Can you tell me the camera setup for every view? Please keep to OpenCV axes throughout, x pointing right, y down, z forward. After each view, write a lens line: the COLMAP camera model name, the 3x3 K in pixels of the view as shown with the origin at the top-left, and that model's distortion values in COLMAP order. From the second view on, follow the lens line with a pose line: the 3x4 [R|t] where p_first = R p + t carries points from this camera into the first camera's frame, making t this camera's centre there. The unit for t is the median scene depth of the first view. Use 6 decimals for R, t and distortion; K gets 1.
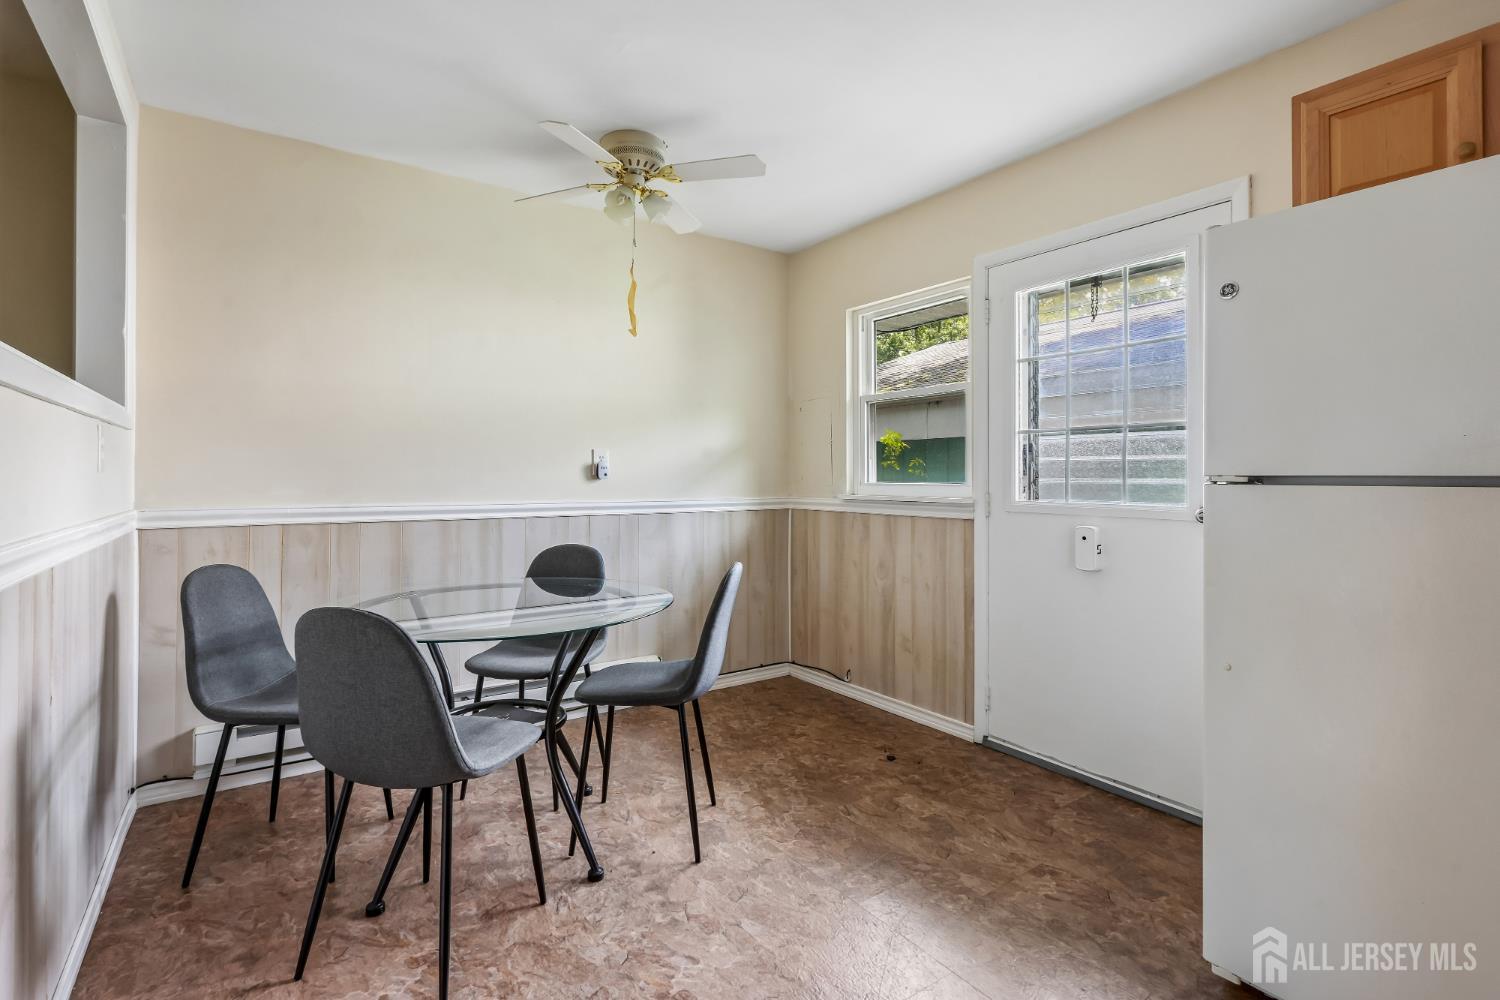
lens RADIAL K [[699.0, 0, 769.3], [0, 699.0, 476.4], [0, 0, 1]] dist [-0.000650, 0.000554]
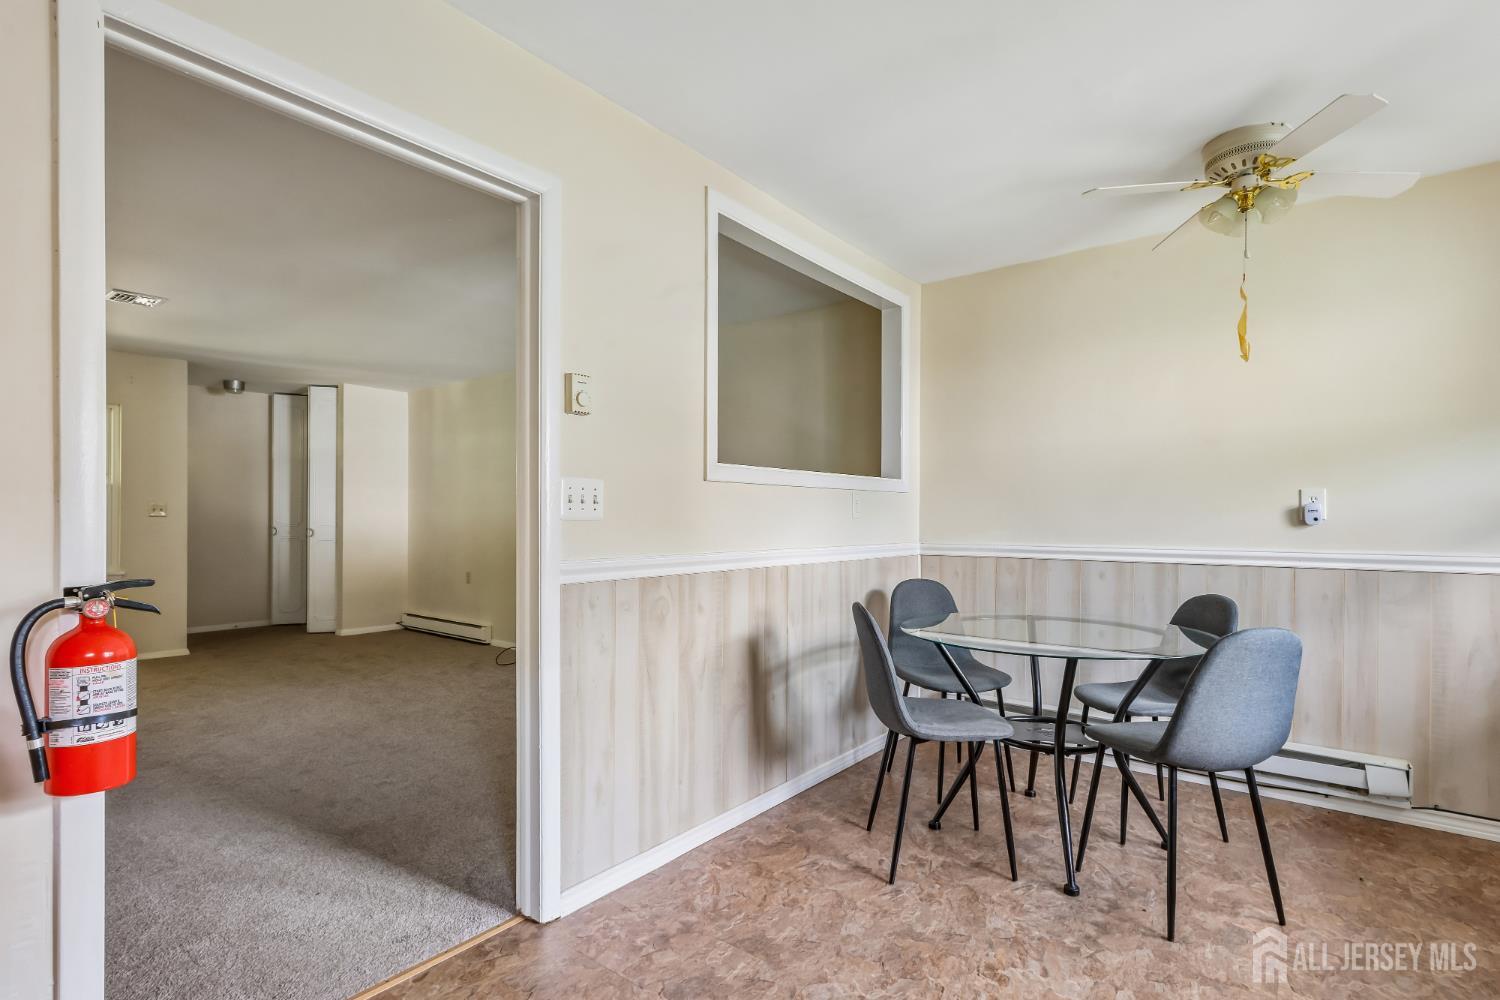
lens RADIAL K [[737.7, 0, 774.3], [0, 737.7, 525.6], [0, 0, 1]] dist [-0.001959, -0.000438]
pose [[0.289124, 0.007638, -0.957261, 0.599158], [0.001522, 0.999963, 0.008438, -0.005044], [0.957290, -0.003896, 0.289102, 0.194636]]
